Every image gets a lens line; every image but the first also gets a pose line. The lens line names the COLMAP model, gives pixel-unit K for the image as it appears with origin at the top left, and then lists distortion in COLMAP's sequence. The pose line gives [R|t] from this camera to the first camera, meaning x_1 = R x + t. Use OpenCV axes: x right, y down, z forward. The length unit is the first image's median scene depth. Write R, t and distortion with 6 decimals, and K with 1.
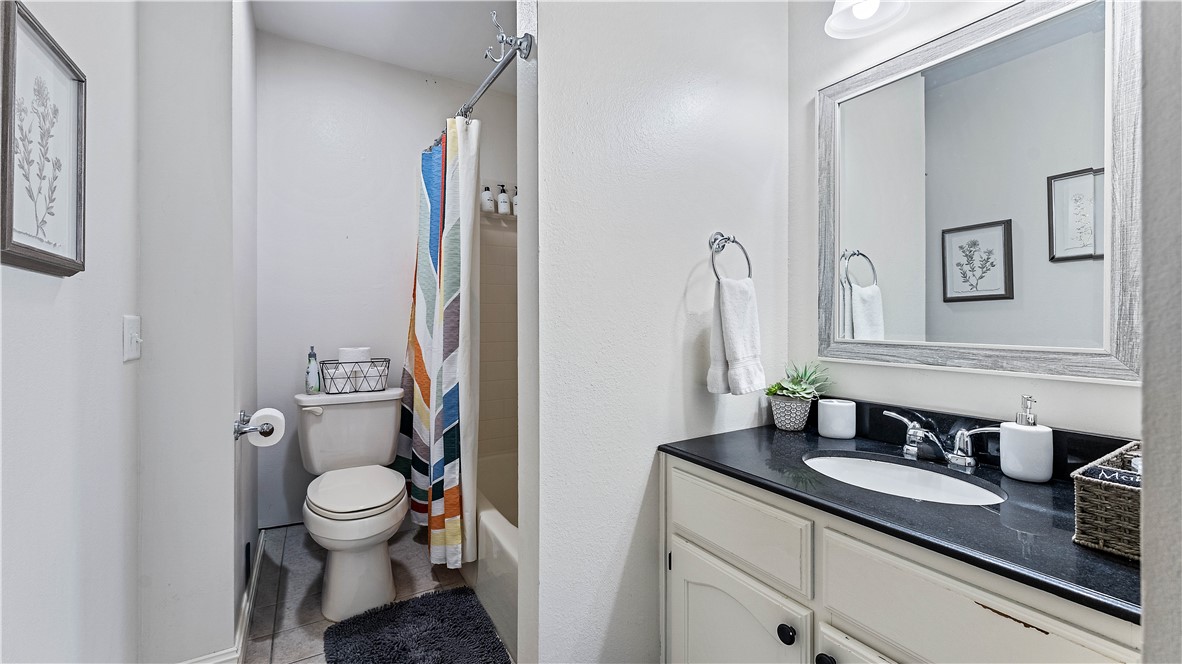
lens RADIAL K [[482.9, 0, 590.9], [0, 482.9, 318.9], [0, 0, 1]] dist [-0.000099, -0.000037]
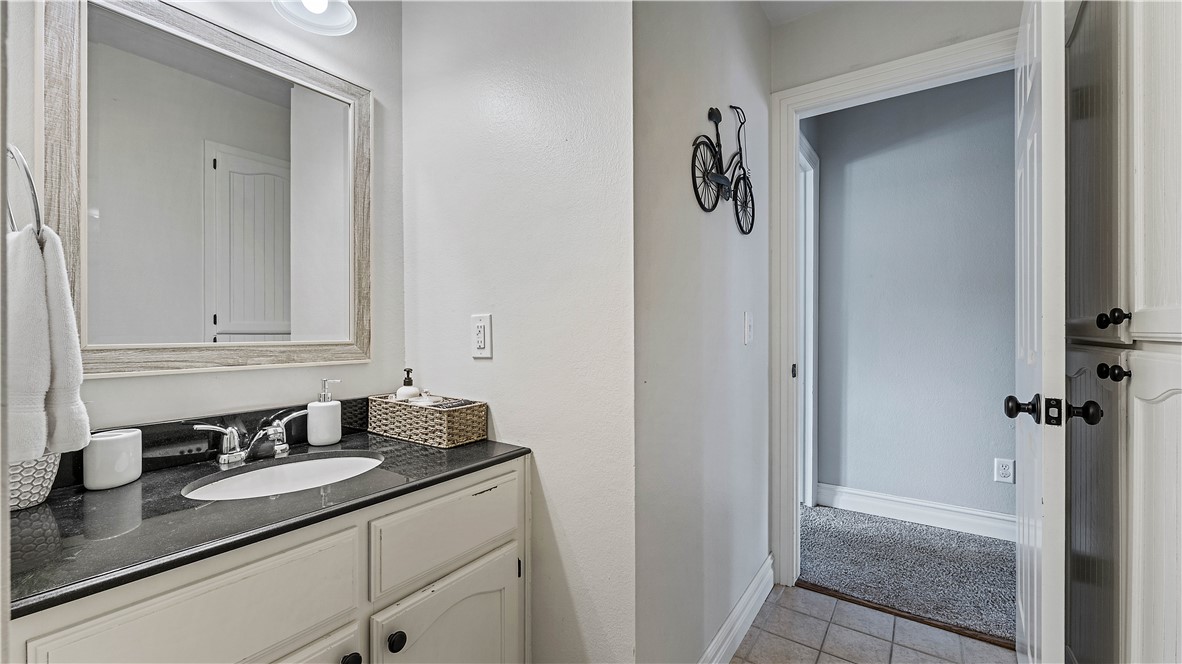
lens RADIAL K [[471.3, 0, 588.2], [0, 471.3, 326.3], [0, 0, 1]] dist [-0.000941, -0.000109]
pose [[-0.403533, 0.007516, 0.914934, -0.483890], [0.002789, 0.999972, -0.006984, 0.026876], [-0.914961, -0.000267, -0.403542, 0.794171]]
